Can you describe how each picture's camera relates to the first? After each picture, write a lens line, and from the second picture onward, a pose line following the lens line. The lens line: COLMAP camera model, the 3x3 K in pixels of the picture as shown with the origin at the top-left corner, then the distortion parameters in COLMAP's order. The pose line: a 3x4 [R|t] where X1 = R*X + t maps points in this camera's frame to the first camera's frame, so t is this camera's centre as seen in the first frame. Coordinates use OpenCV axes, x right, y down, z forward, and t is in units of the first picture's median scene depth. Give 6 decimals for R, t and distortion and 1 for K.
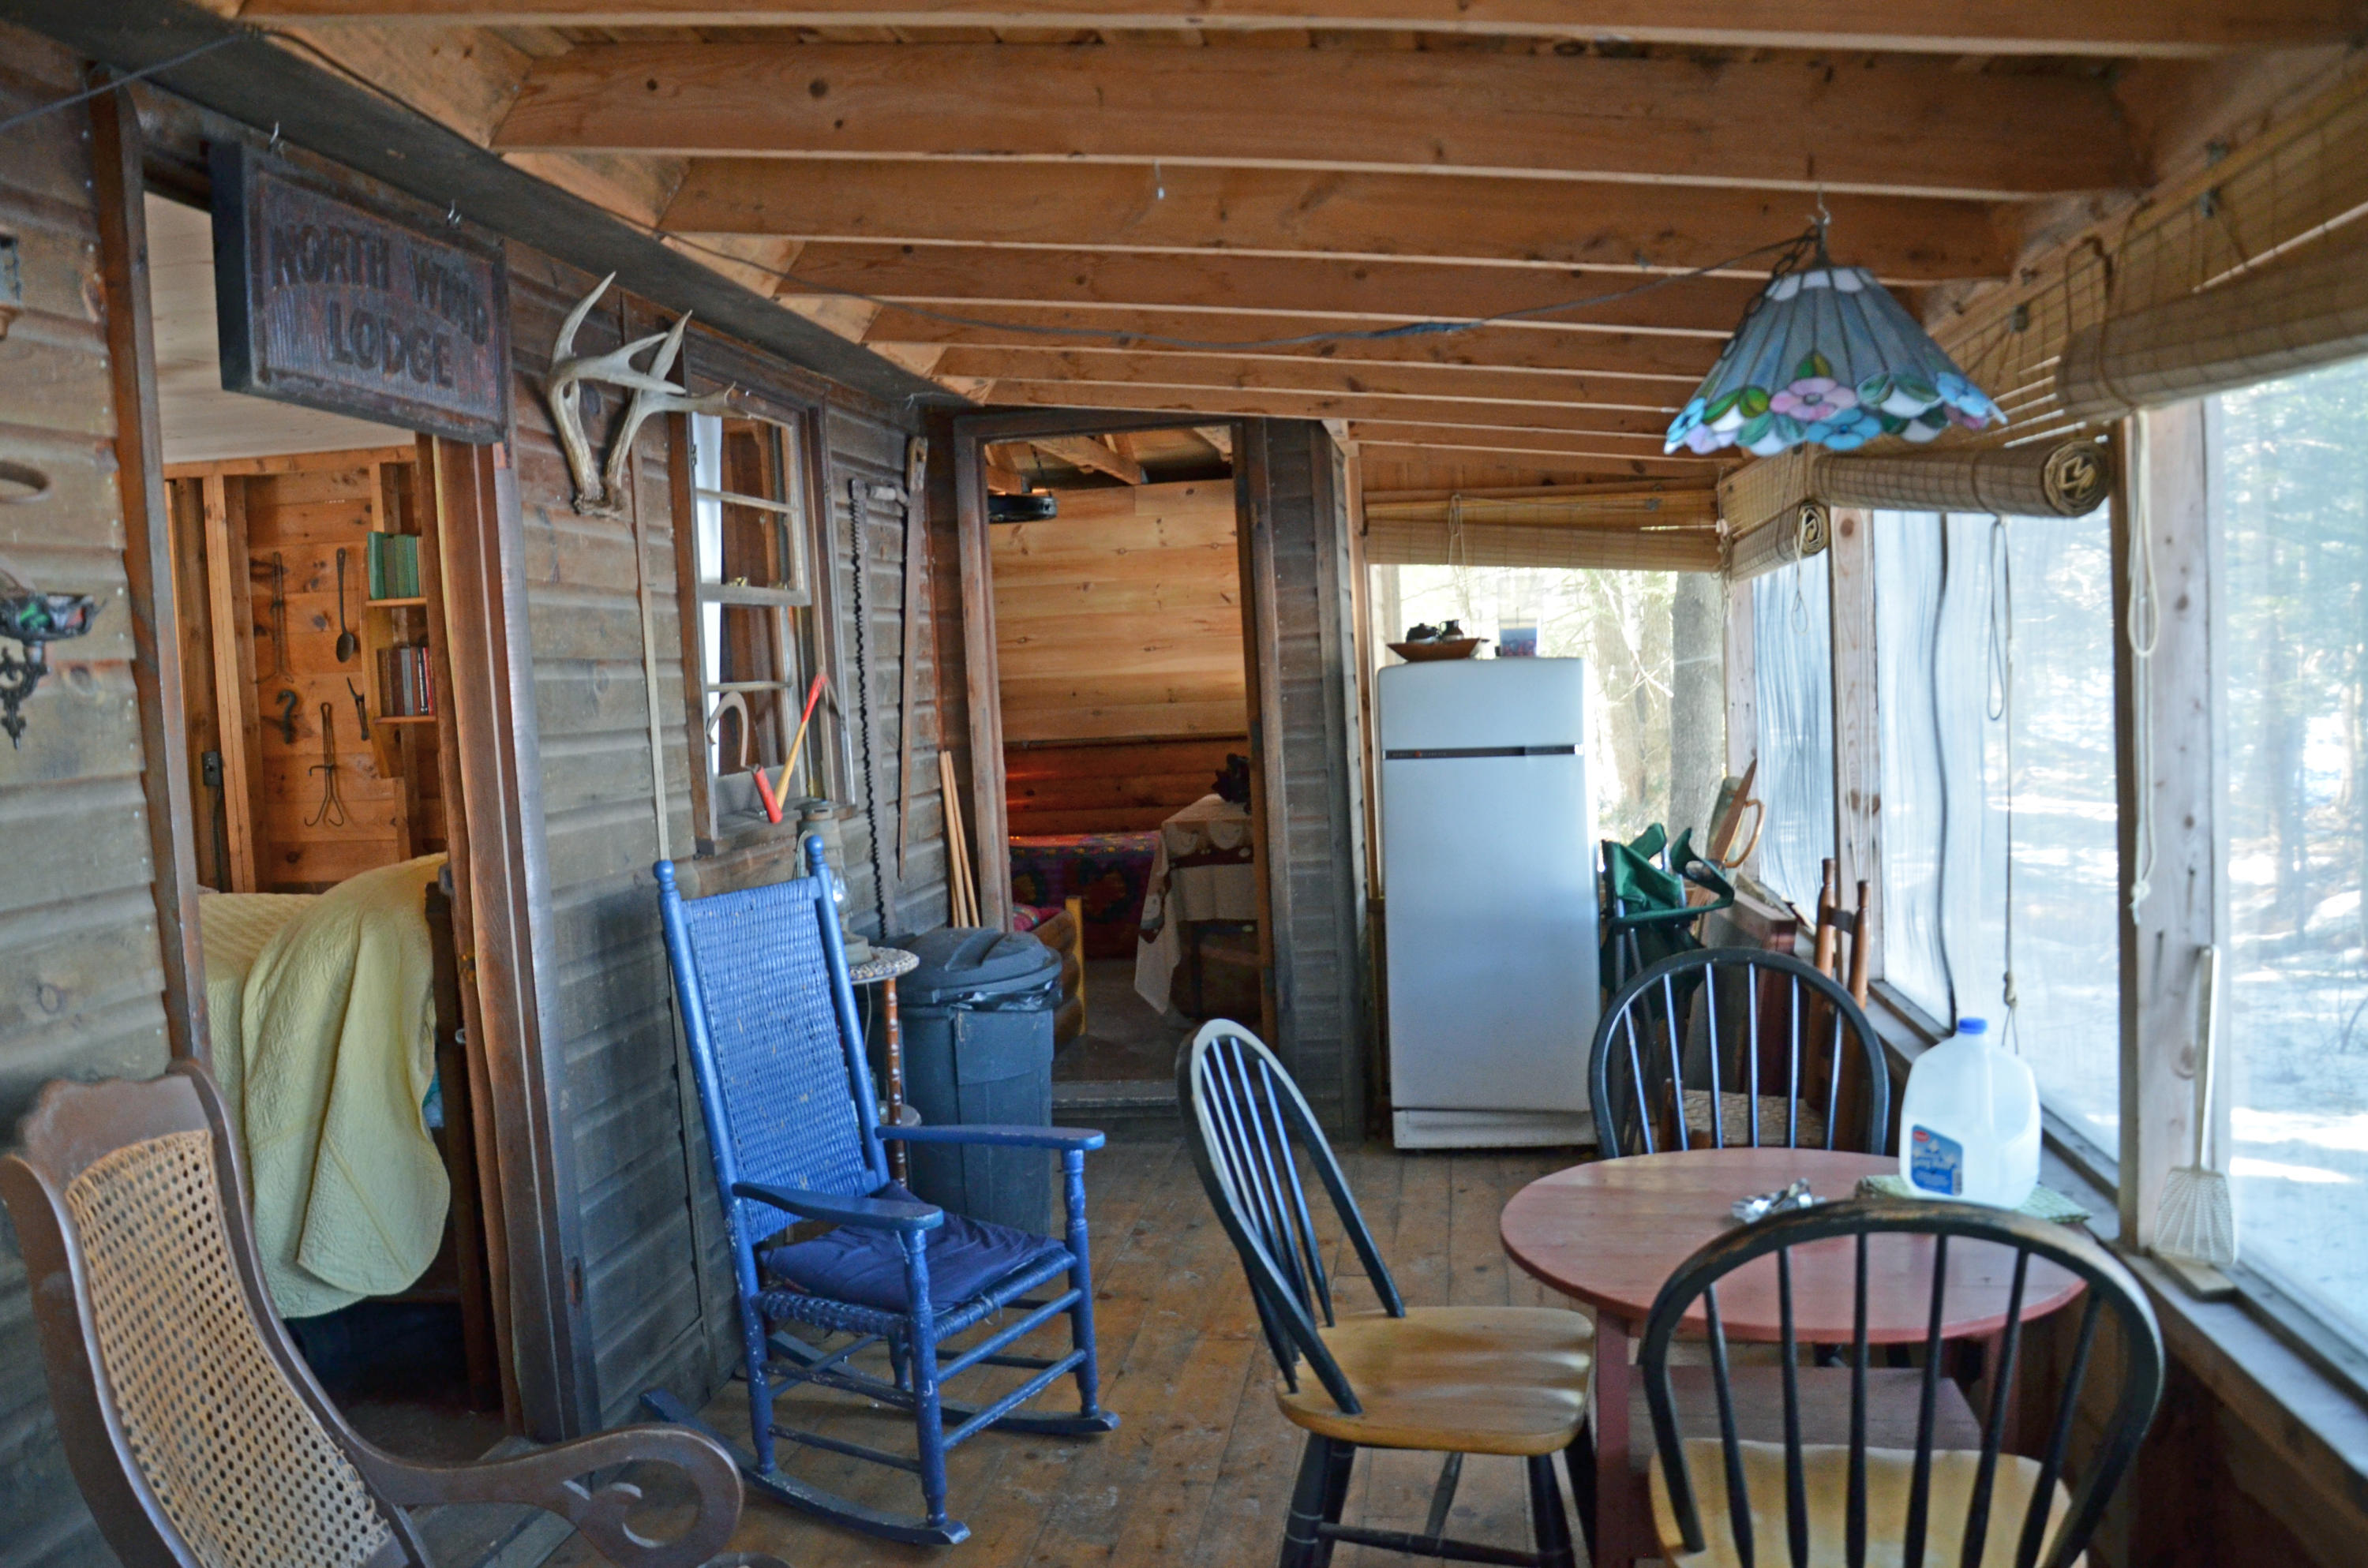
lens RADIAL K [[1866.4, 0, 1184.1], [0, 1866.4, 791.3], [0, 0, 1]] dist [-0.100531, 0.028957]
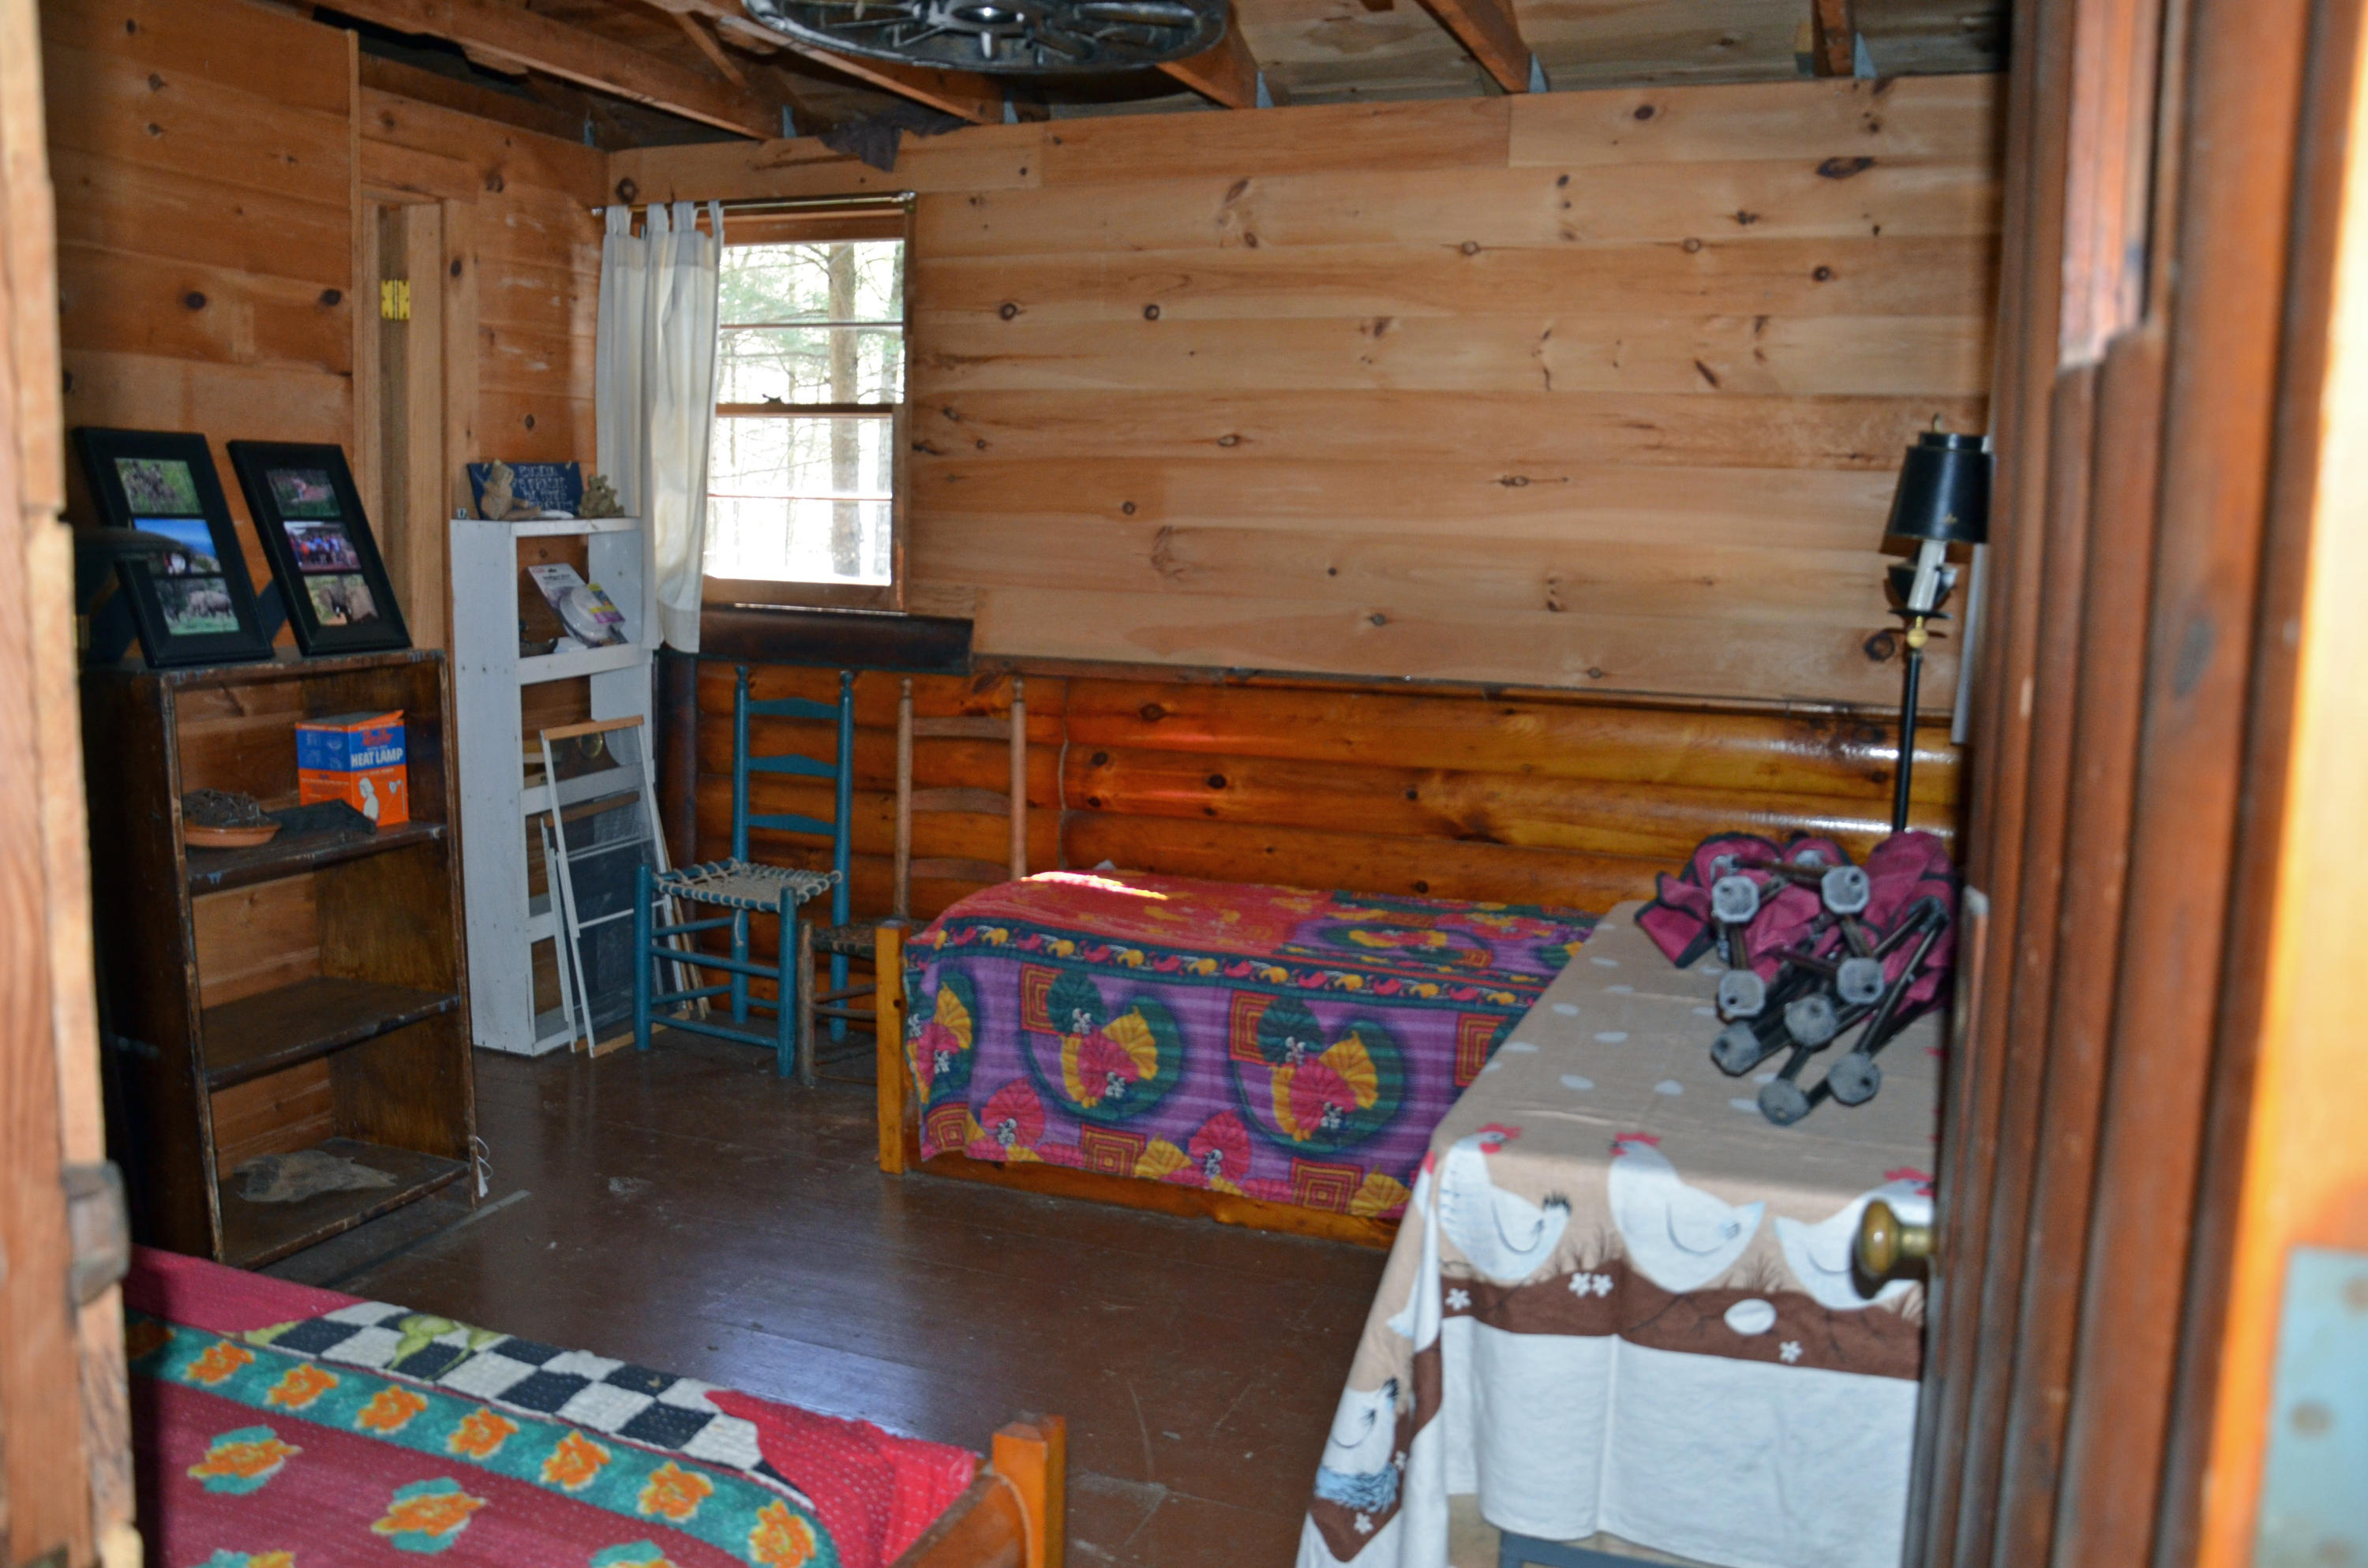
lens RADIAL K [[1866.4, 0, 1184.3], [0, 1866.4, 776.8], [0, 0, 1]] dist [-0.100531, 0.028957]
pose [[0.973843, 0.099357, -0.204347, 0.002026], [-0.084286, 0.993128, 0.081200, -0.049071], [0.211011, -0.061853, 0.975525, 0.746696]]
